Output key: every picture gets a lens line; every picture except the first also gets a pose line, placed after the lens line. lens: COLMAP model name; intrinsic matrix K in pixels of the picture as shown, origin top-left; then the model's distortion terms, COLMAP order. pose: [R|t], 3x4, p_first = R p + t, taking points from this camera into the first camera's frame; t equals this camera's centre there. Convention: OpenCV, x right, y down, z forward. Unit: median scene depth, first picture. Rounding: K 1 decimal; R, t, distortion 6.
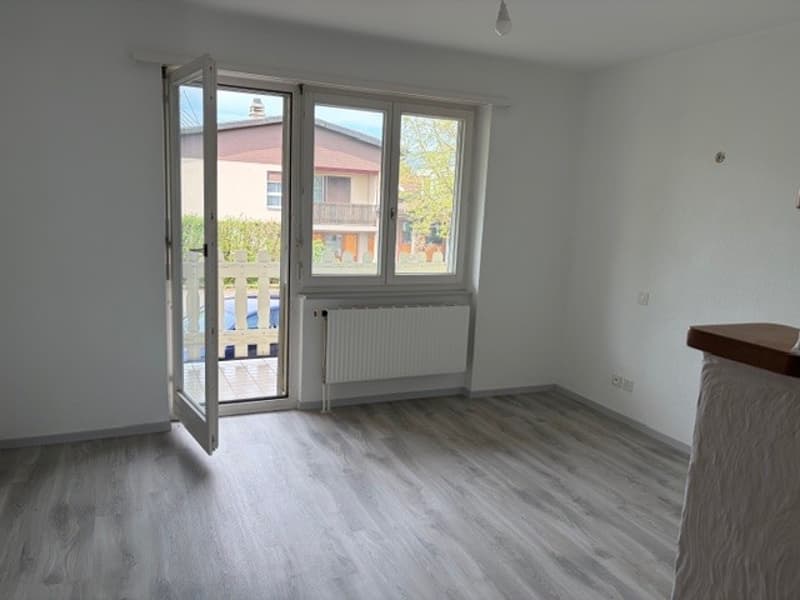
lens RADIAL K [[602.7, 0, 405.1], [0, 602.7, 298.7], [0, 0, 1]] dist [0.049081, -0.048481]
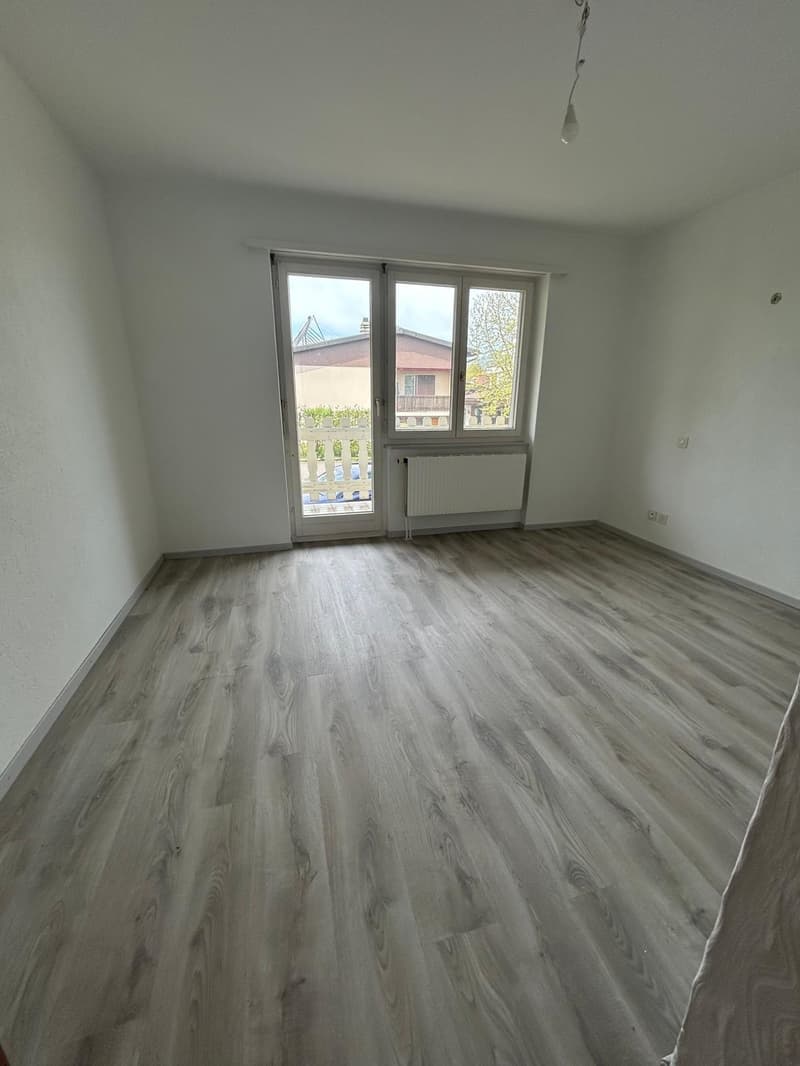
lens RADIAL K [[436.8, 0, 407.1], [0, 436.8, 534.1], [0, 0, 1]] dist [-0.003989, -0.000398]
pose [[0.987927, 0.010483, -0.154566, 0.012037], [0.012730, 0.988841, 0.148429, 0.049786], [0.154397, -0.148604, 0.976769, 0.116516]]
